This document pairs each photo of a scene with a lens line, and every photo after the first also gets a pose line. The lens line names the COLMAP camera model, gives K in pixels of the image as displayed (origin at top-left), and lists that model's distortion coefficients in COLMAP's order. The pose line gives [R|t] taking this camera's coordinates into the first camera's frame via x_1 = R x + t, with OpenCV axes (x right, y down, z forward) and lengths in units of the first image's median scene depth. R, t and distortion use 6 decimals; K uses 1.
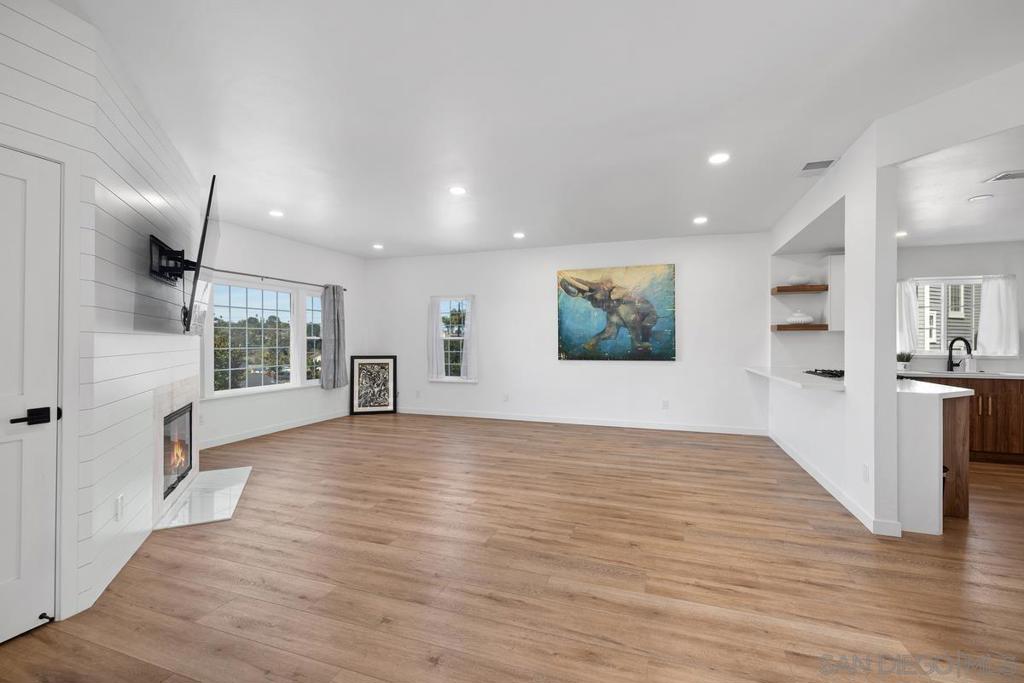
lens RADIAL K [[433.5, 0, 516.2], [0, 433.5, 341.5], [0, 0, 1]] dist [0.007956, -0.000750]
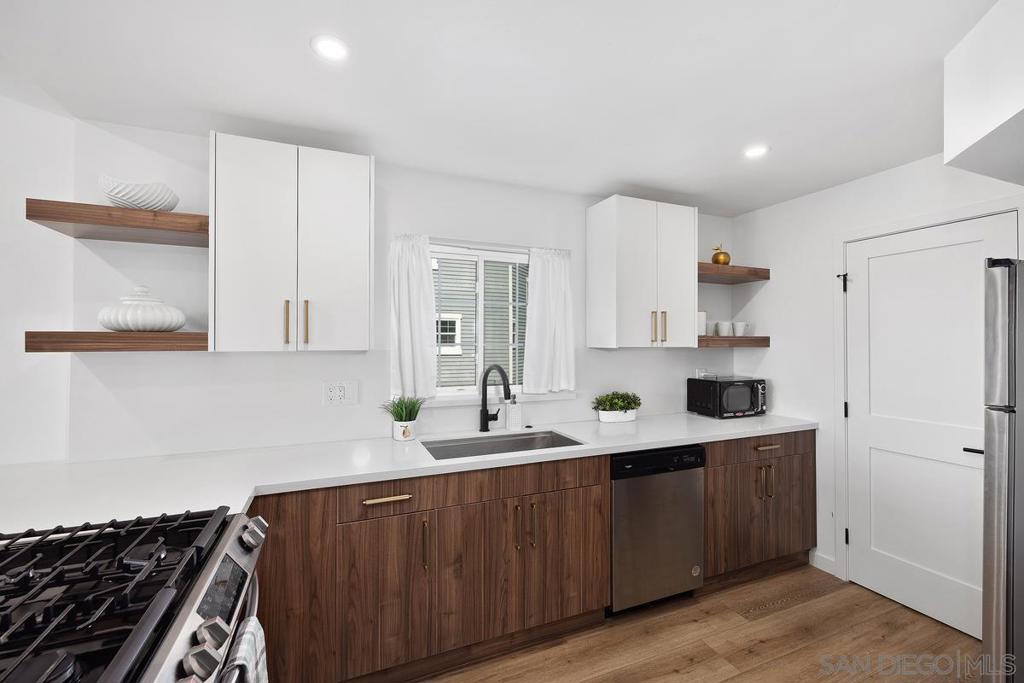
lens RADIAL K [[433.5, 0, 512.3], [0, 433.5, 339.6], [0, 0, 1]] dist [0.007956, -0.000750]
pose [[0.746041, 0.000543, 0.665900, 0.668647], [0.005624, 0.999959, -0.007117, -0.030374], [-0.665877, 0.009055, 0.746007, 0.592323]]
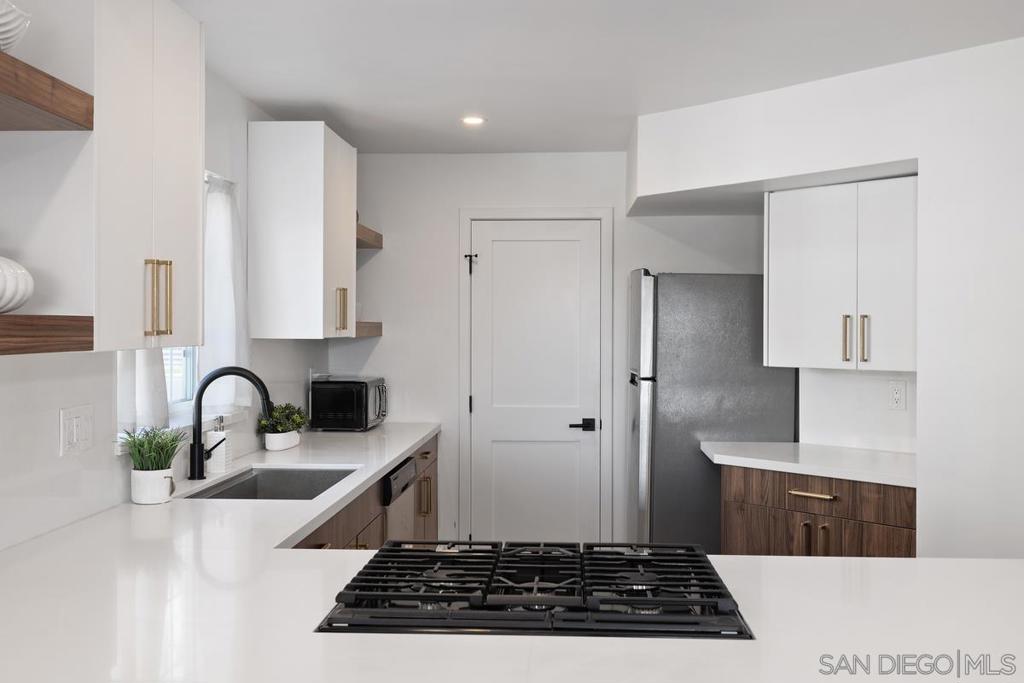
lens RADIAL K [[1013.3, 0, 512.0], [0, 1013.3, 336.5], [0, 0, 1]] dist [-0.015127, 0.000000]
pose [[-0.265255, -0.013881, 0.964078, 0.264999], [0.000427, 0.999895, 0.014514, -0.037119], [-0.964178, 0.004261, -0.265221, 0.943640]]
